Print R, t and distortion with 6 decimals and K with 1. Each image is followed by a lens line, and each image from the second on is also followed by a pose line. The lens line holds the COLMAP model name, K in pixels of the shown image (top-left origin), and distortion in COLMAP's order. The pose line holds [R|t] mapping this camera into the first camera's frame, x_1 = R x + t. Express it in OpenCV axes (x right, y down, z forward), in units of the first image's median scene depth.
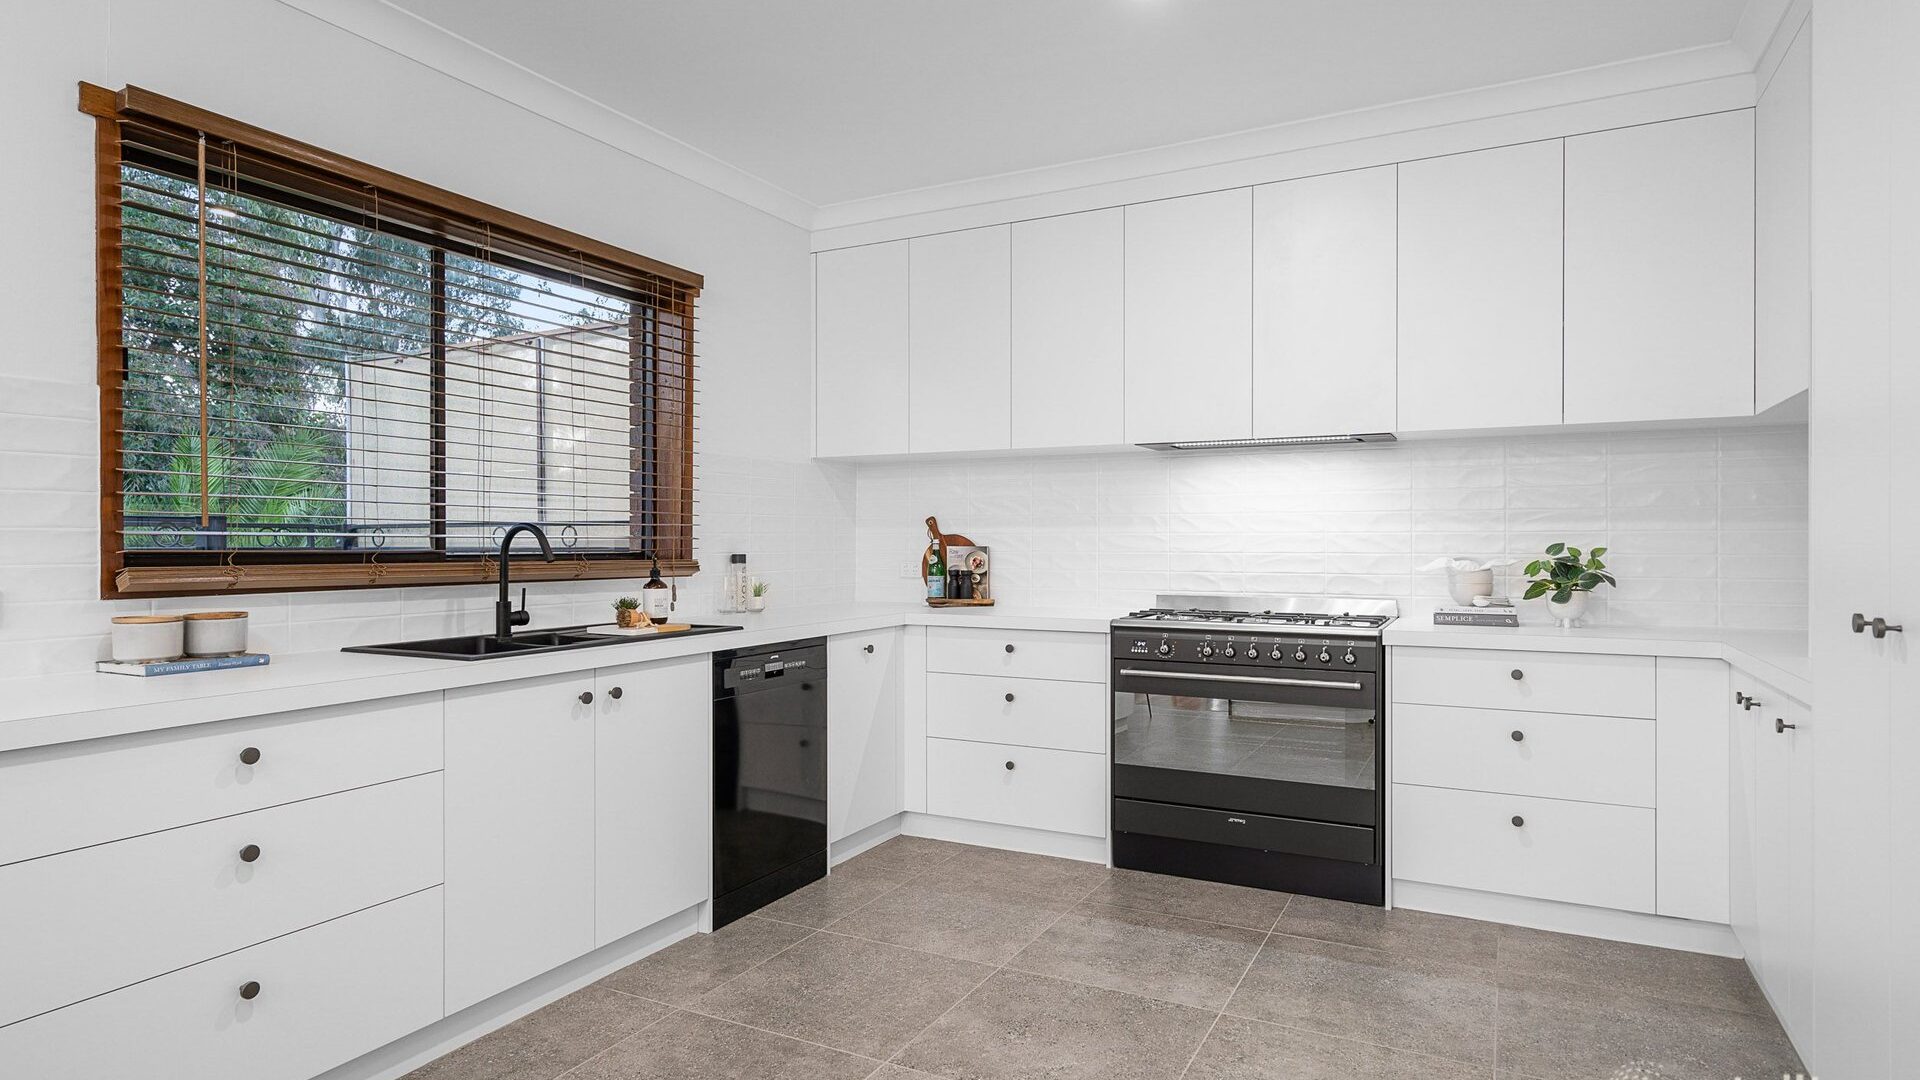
lens RADIAL K [[1043.0, 0, 957.6], [0, 1043.0, 544.1], [0, 0, 1]] dist [0.004786, 0.000371]
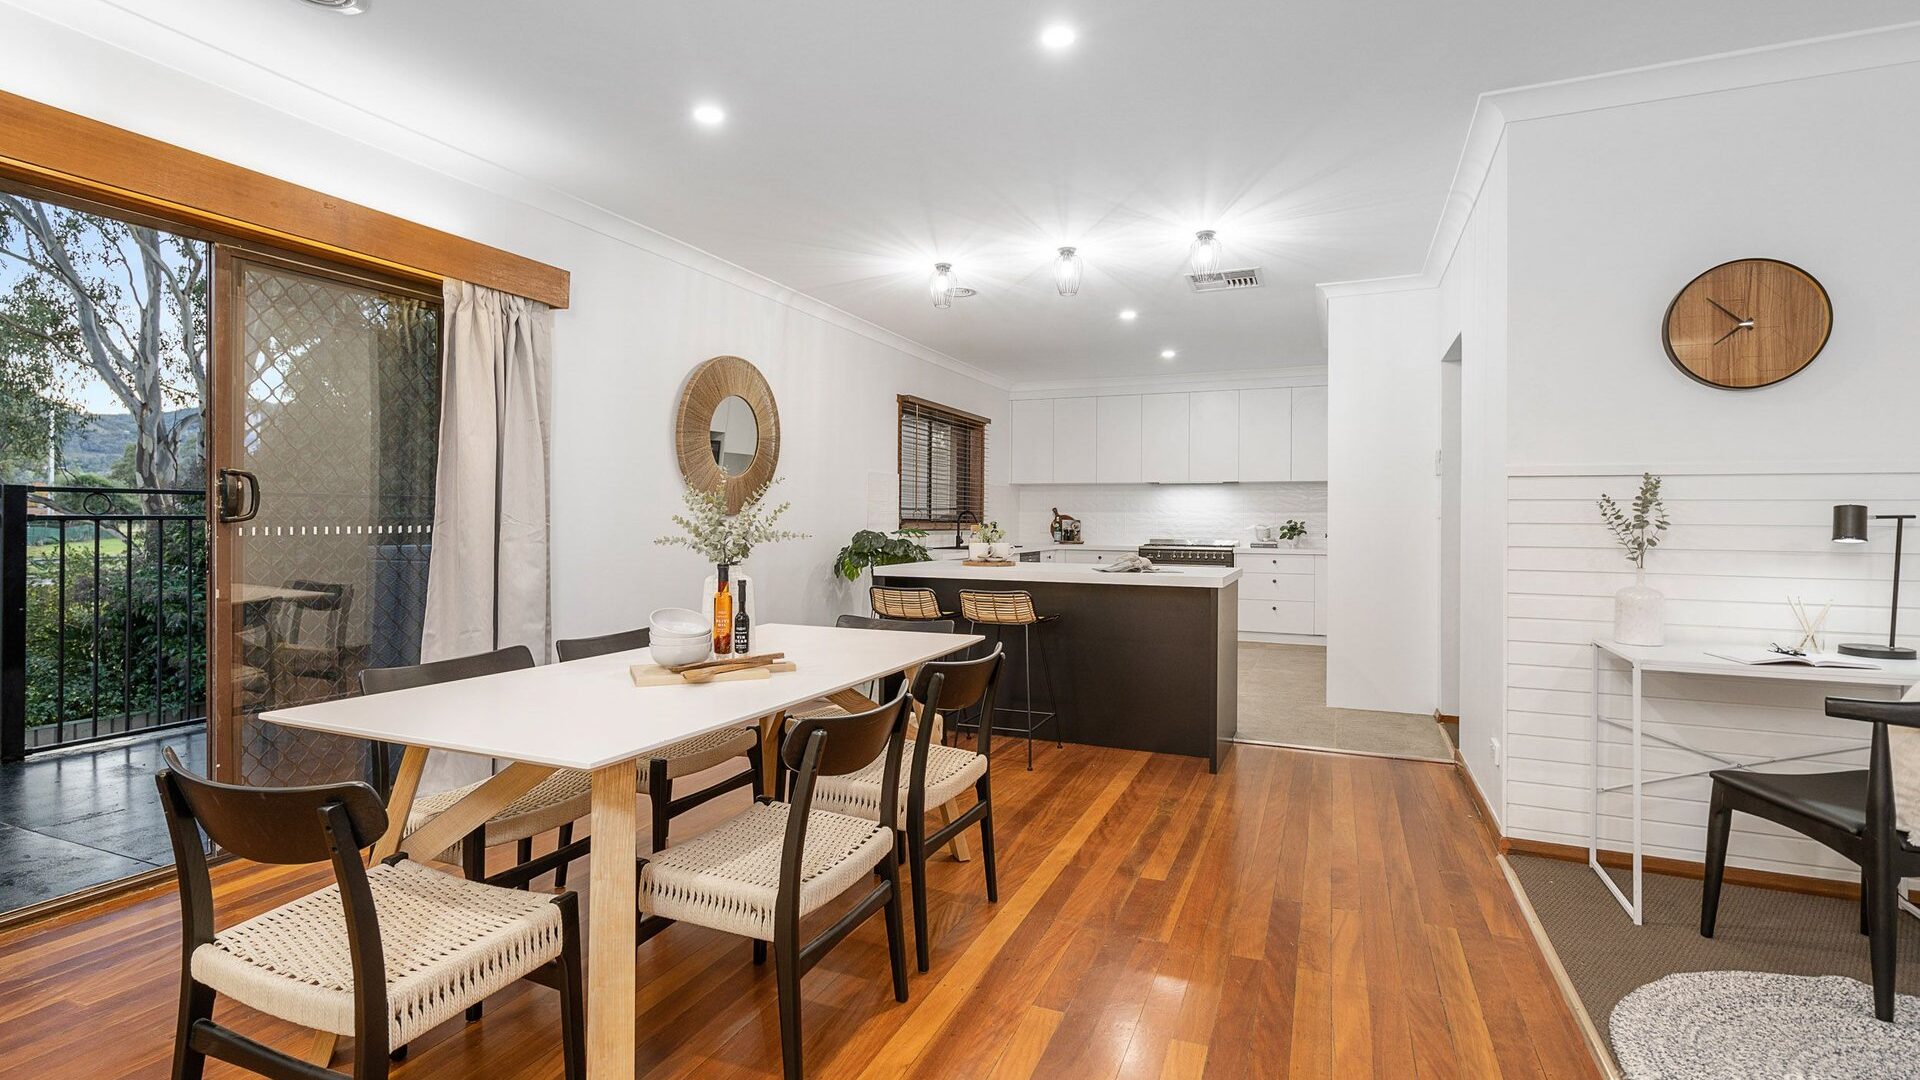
lens RADIAL K [[886.7, 0, 959.2], [0, 886.7, 528.4], [0, 0, 1]] dist [-0.000755, -0.000011]
pose [[0.997594, 0.007698, 0.068901, -0.523480], [-0.008164, 0.999946, 0.006472, 0.014101], [-0.068847, -0.007019, 0.997603, -1.406786]]
